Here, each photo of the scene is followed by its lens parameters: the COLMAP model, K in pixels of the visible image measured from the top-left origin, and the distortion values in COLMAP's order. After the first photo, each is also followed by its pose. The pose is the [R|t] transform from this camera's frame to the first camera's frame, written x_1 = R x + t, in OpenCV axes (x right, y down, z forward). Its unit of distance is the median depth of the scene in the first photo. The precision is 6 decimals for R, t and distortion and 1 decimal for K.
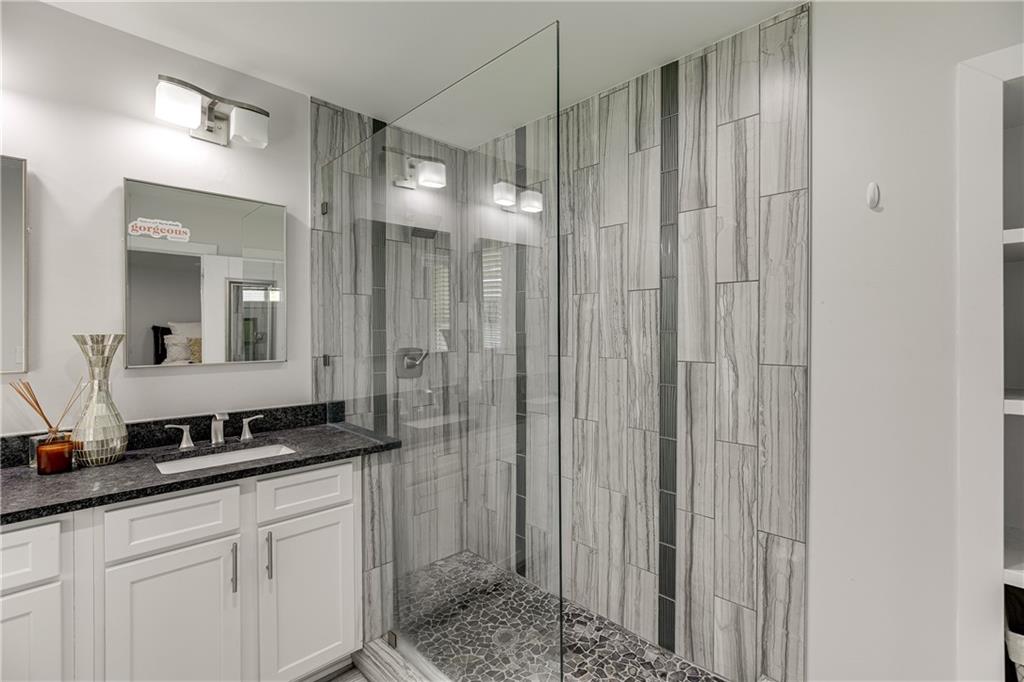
lens RADIAL K [[467.9, 0, 524.3], [0, 467.9, 335.6], [0, 0, 1]] dist [-0.014431, 0.006256]
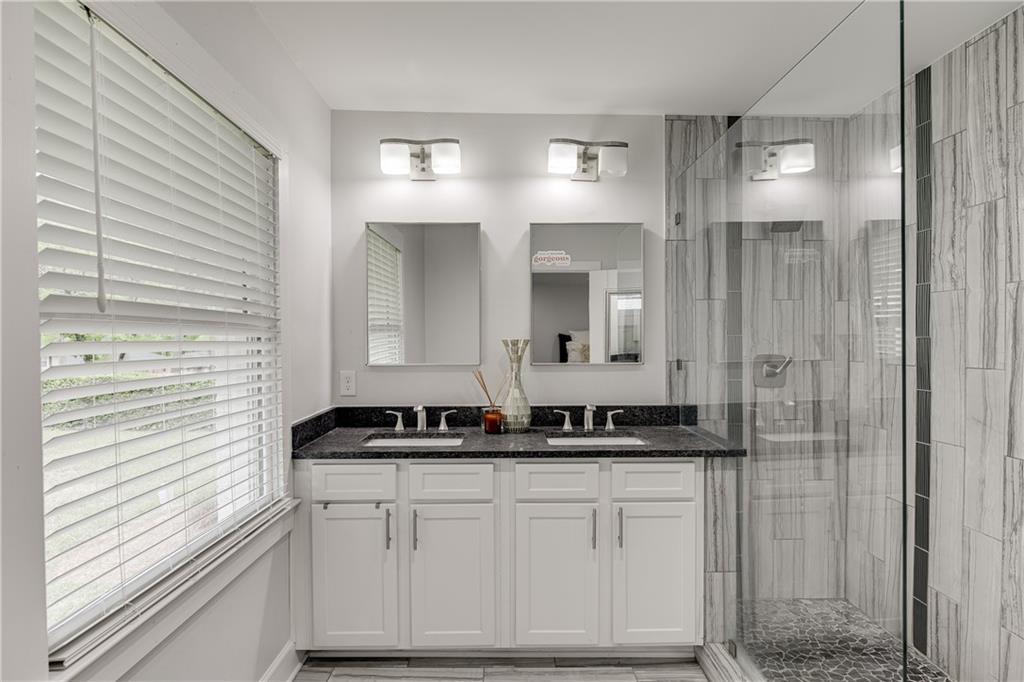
lens RADIAL K [[523.3, 0, 517.9], [0, 523.3, 346.0], [0, 0, 1]] dist [-0.005491, -0.002176]
pose [[0.723388, 0.005332, -0.690421, 0.122325], [-0.001518, 0.999980, 0.006131, 0.005135], [0.690440, -0.003387, 0.723382, -0.092740]]
